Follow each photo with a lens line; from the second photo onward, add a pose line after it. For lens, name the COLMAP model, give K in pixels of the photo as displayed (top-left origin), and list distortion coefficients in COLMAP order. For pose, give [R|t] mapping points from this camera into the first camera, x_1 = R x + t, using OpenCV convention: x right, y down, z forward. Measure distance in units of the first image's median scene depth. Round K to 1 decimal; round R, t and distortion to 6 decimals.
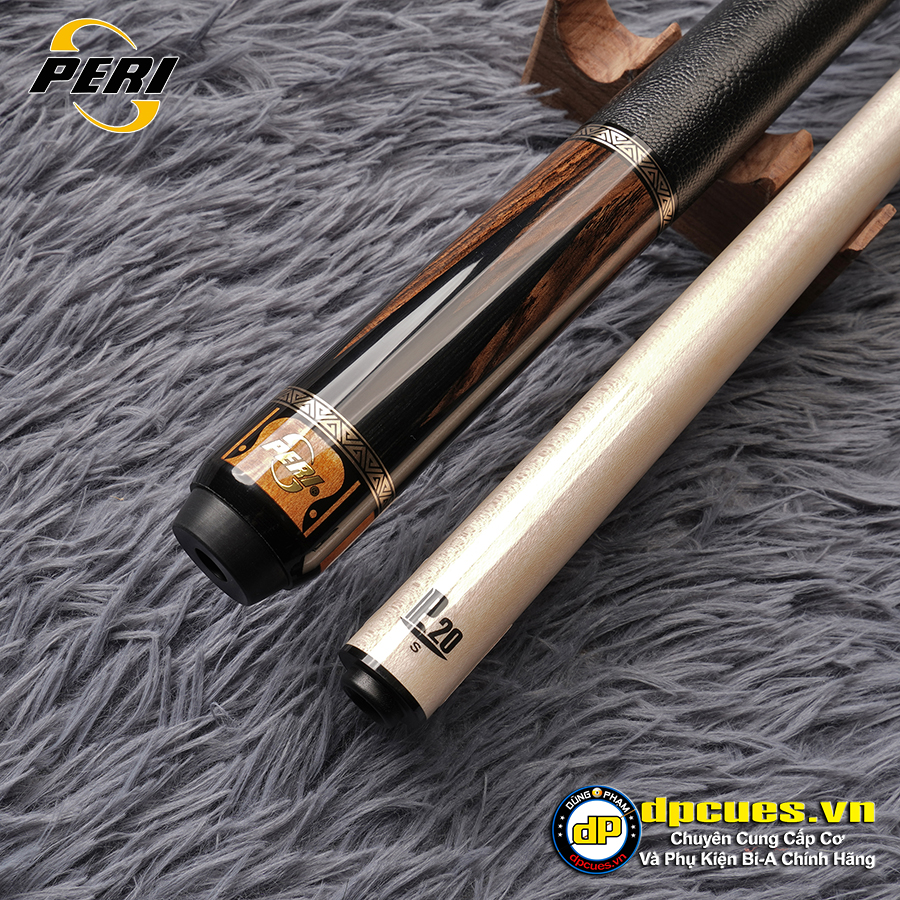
lens RADIAL K [[1359.2, 0, 447.7], [0, 1359.2, 428.6], [0, 0, 1]] dist [-0.051537, 0.177355]
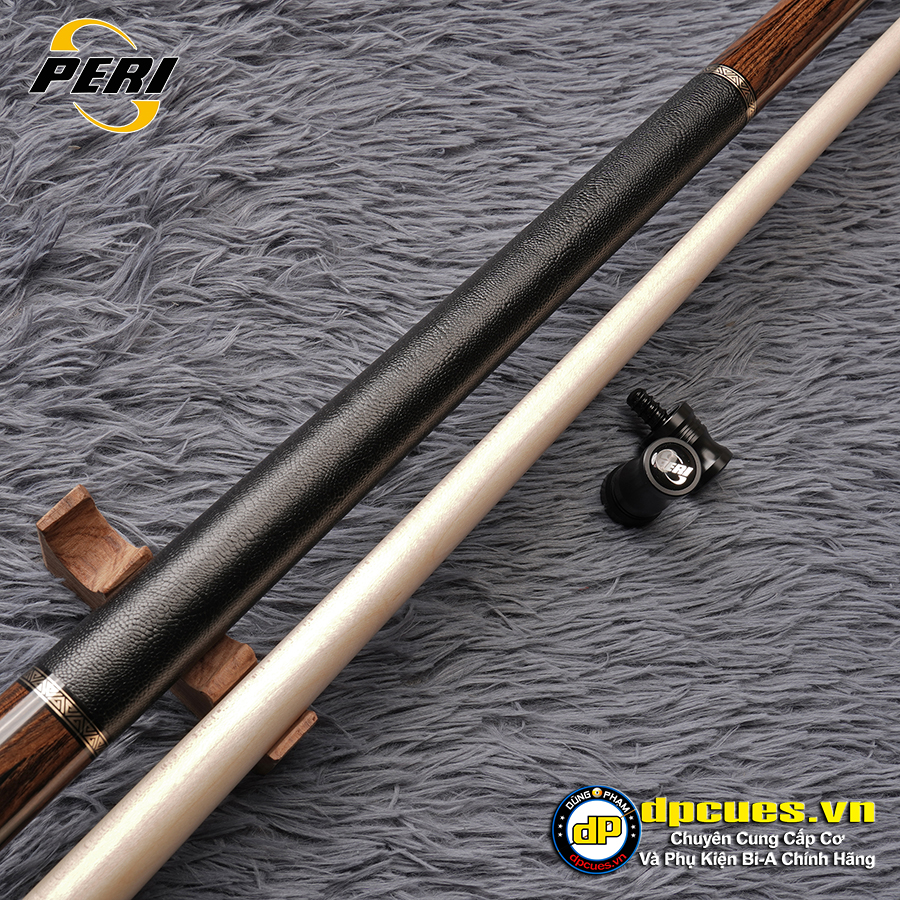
lens RADIAL K [[1359.2, 0, 447.7], [0, 1359.2, 428.6], [0, 0, 1]] dist [-0.051537, 0.177355]
pose [[0.998276, 0.019914, 0.055212, 0.378122], [-0.019472, 0.999774, -0.008531, -0.412260], [-0.055370, 0.007441, 0.998438, -0.207443]]
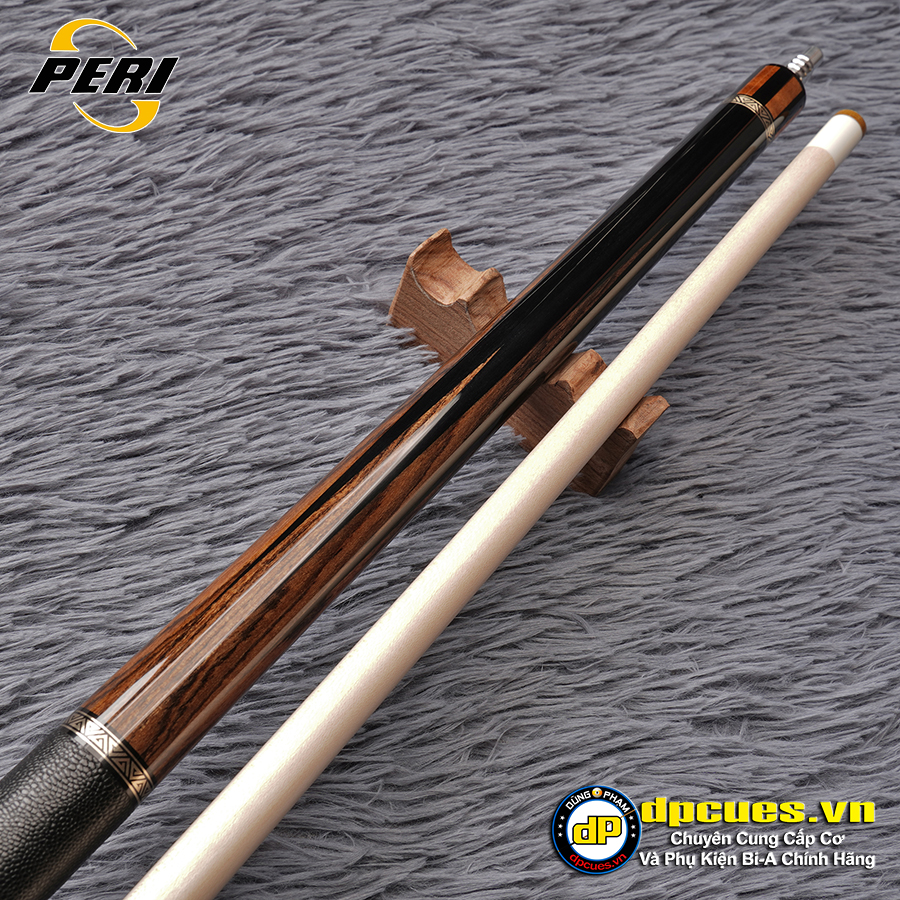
lens RADIAL K [[1359.2, 0, 447.7], [0, 1359.2, 428.6], [0, 0, 1]] dist [-0.051537, 0.177355]
pose [[0.997153, -0.042128, 0.062542, 0.966976], [0.051863, 0.985221, -0.163250, -0.872046], [-0.054741, 0.166029, 0.984600, 0.305151]]
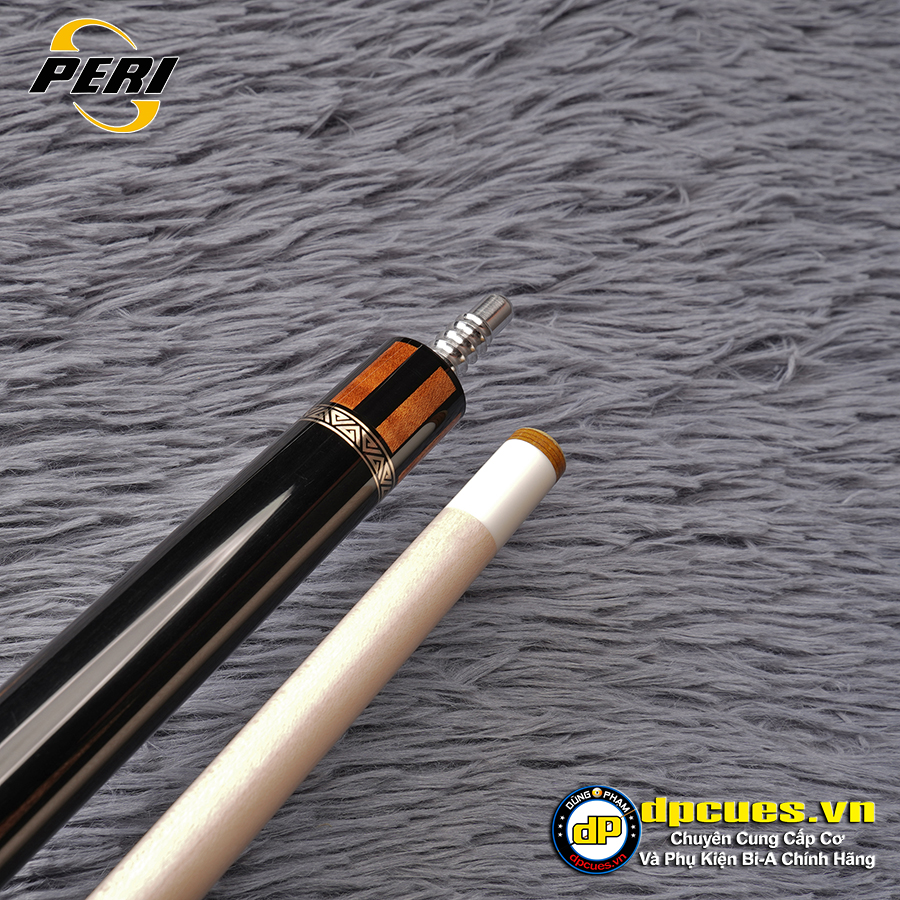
lens RADIAL K [[1359.2, 0, 447.7], [0, 1359.2, 428.6], [0, 0, 1]] dist [-0.051537, 0.177355]
pose [[0.992074, -0.016998, 0.124503, 1.349015], [0.037049, 0.986331, -0.160557, -1.296878], [-0.120072, 0.163897, 0.979143, 0.859382]]
